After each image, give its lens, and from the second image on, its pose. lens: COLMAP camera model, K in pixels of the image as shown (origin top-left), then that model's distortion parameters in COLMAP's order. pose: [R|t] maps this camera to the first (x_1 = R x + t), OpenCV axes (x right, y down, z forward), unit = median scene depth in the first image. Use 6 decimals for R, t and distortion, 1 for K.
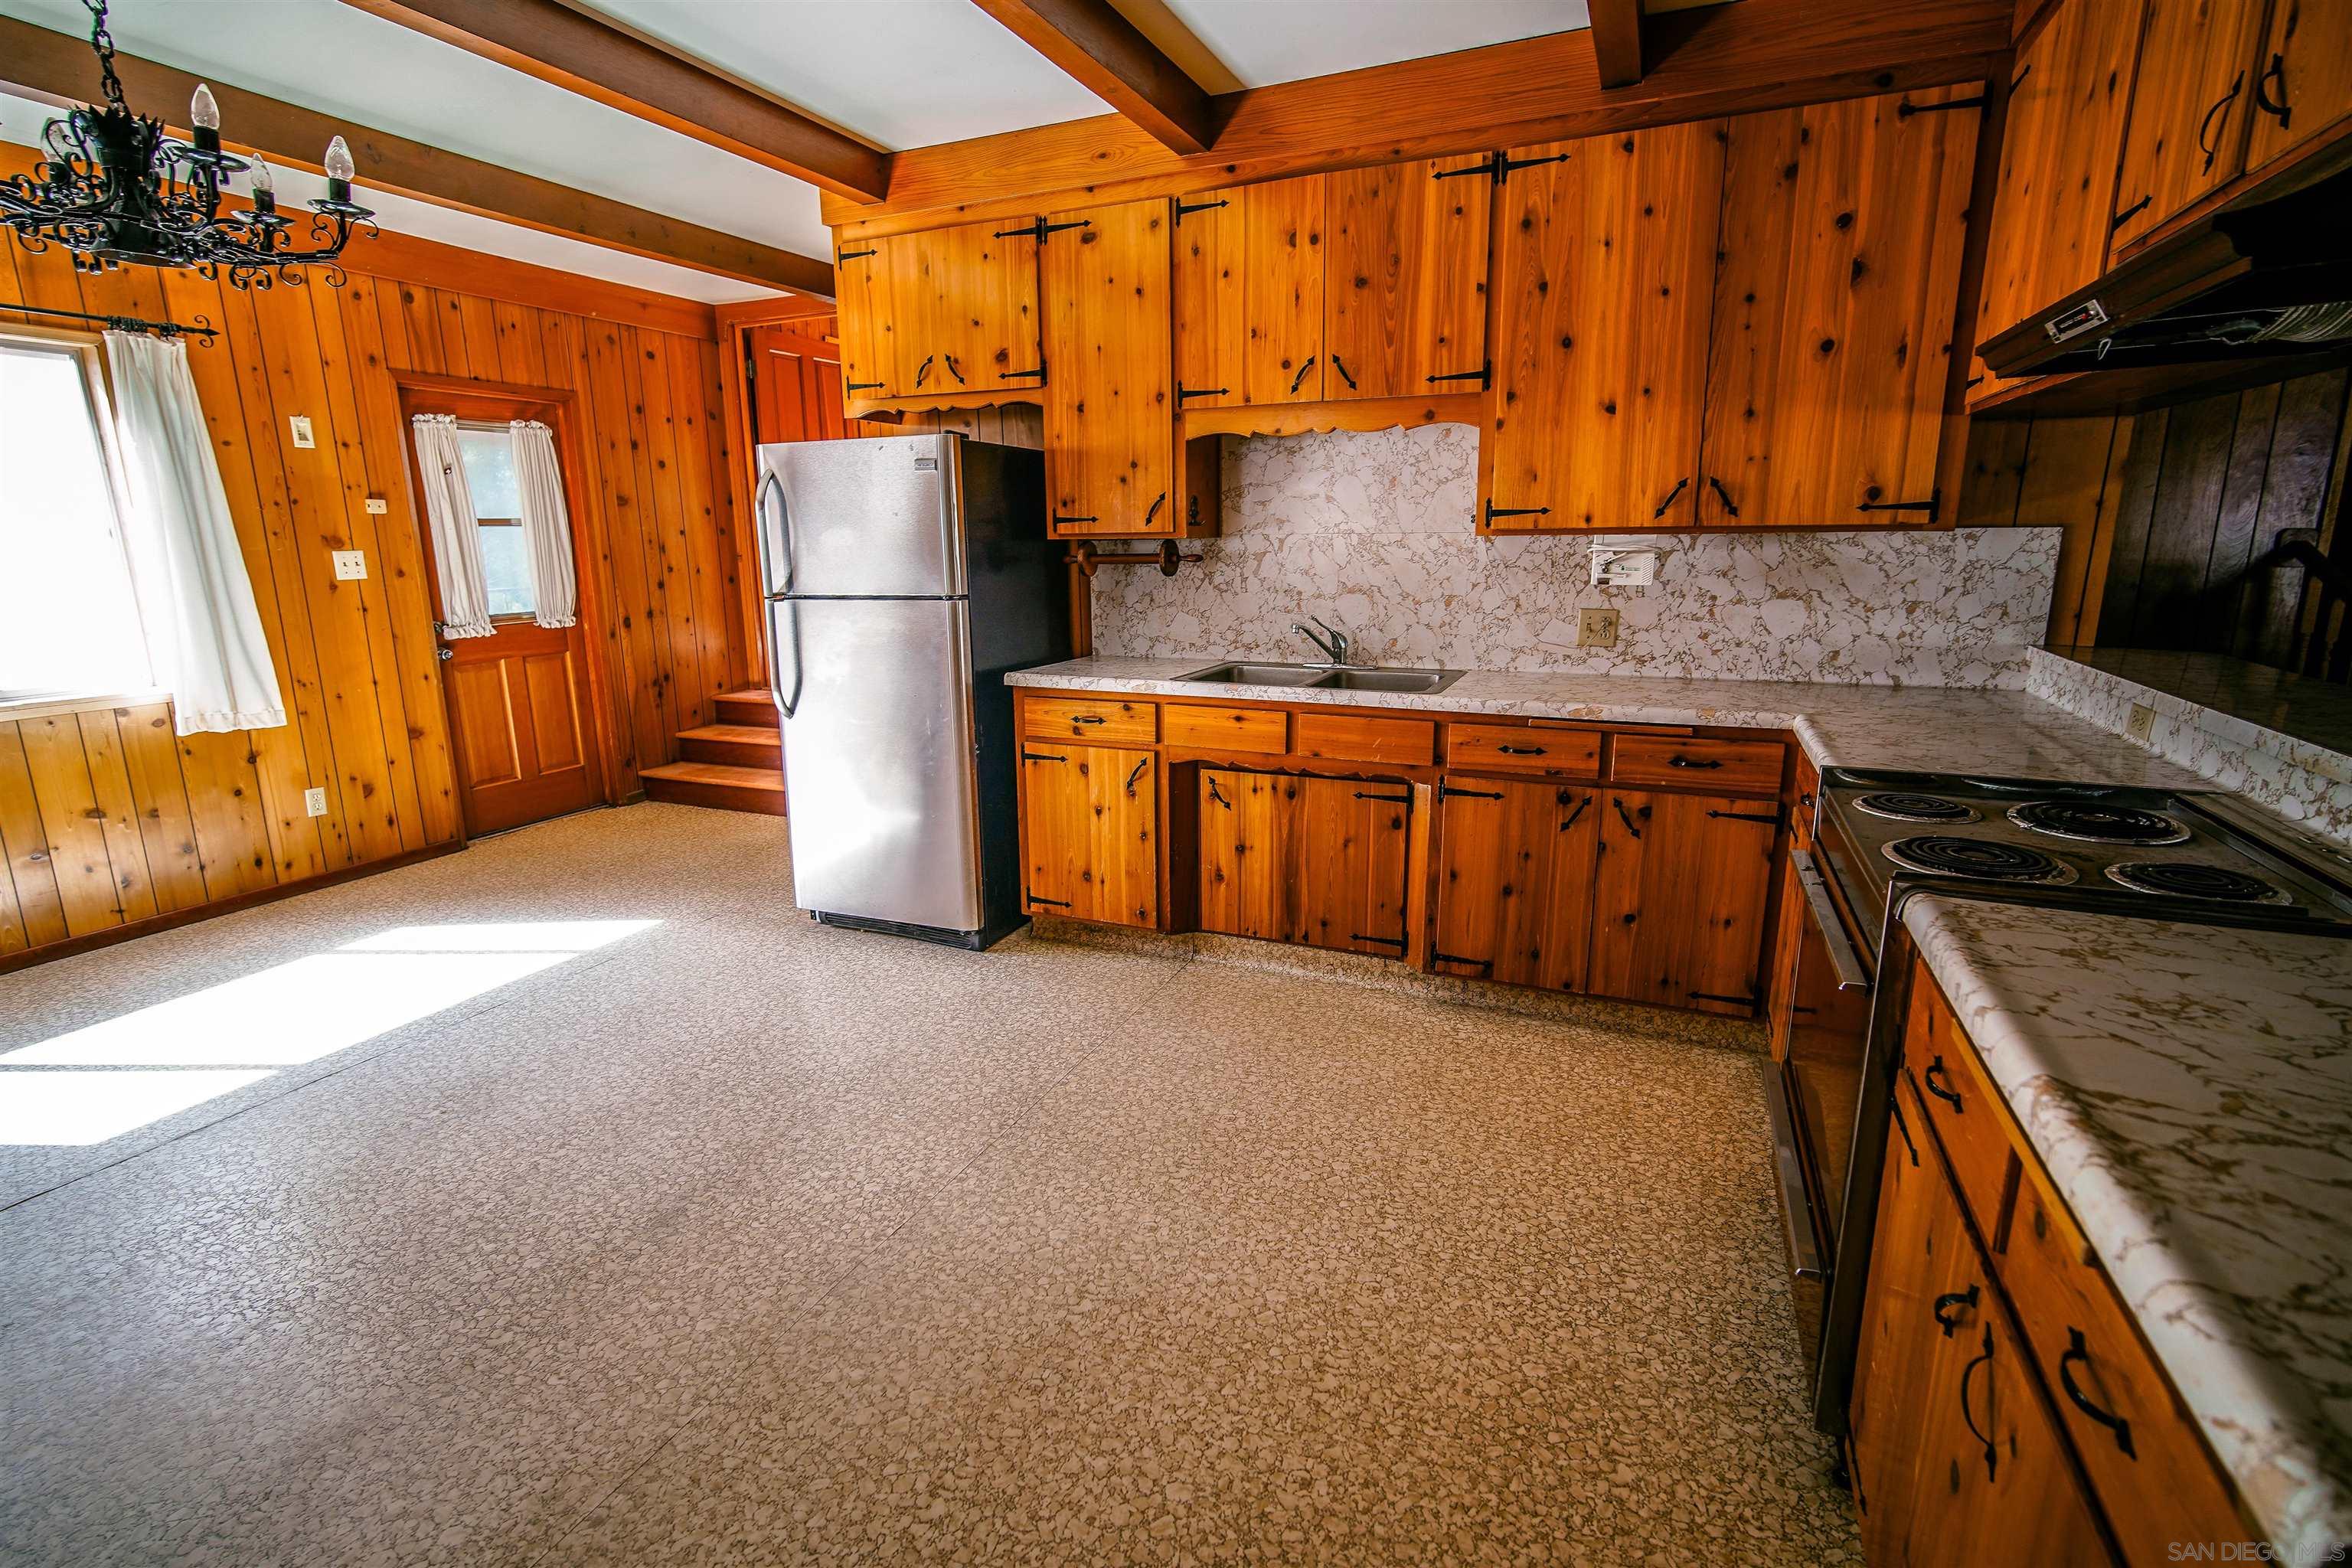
lens RADIAL K [[1094.5, 0, 1184.4], [0, 1094.5, 768.7], [0, 0, 1]] dist [-0.010211, 0.001499]
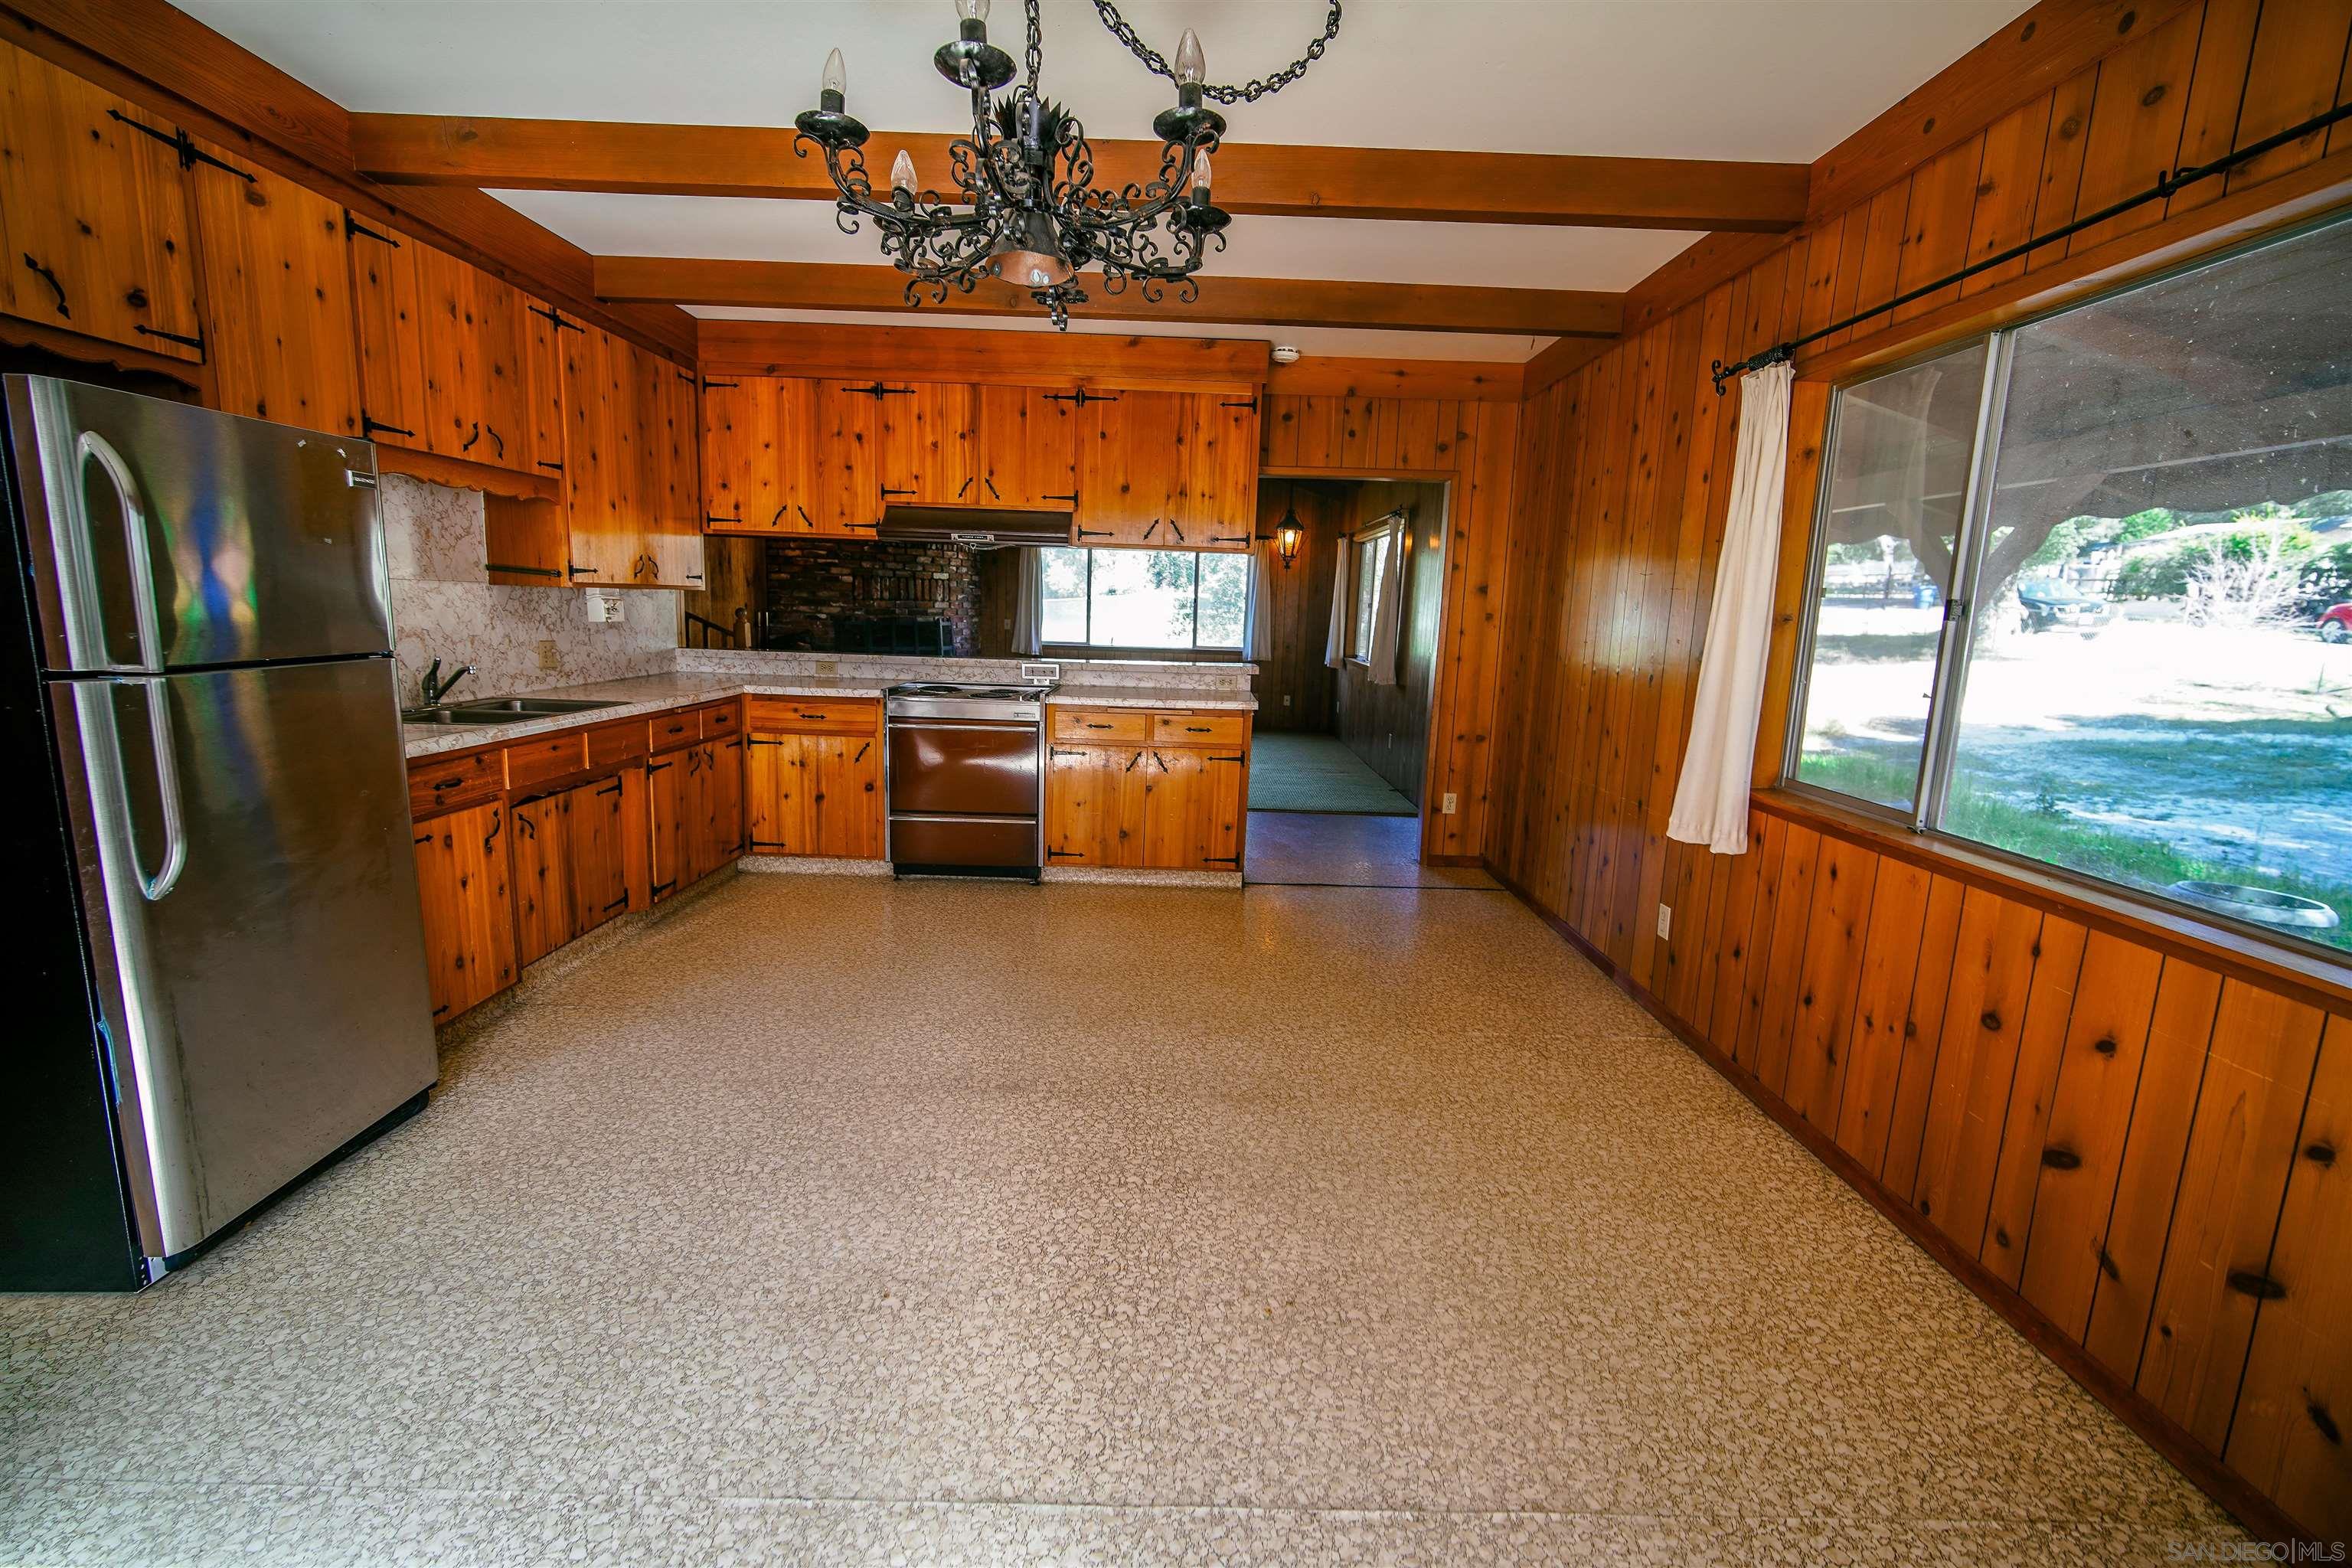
lens RADIAL K [[1030.6, 0, 1180.1], [0, 1030.6, 771.3], [0, 0, 1]] dist [-0.020809, 0.006183]
pose [[-0.404262, -0.146962, 0.902759, -1.131295], [0.165423, 0.958982, 0.230193, -0.154872], [-0.899560, 0.242395, -0.363369, 0.802745]]
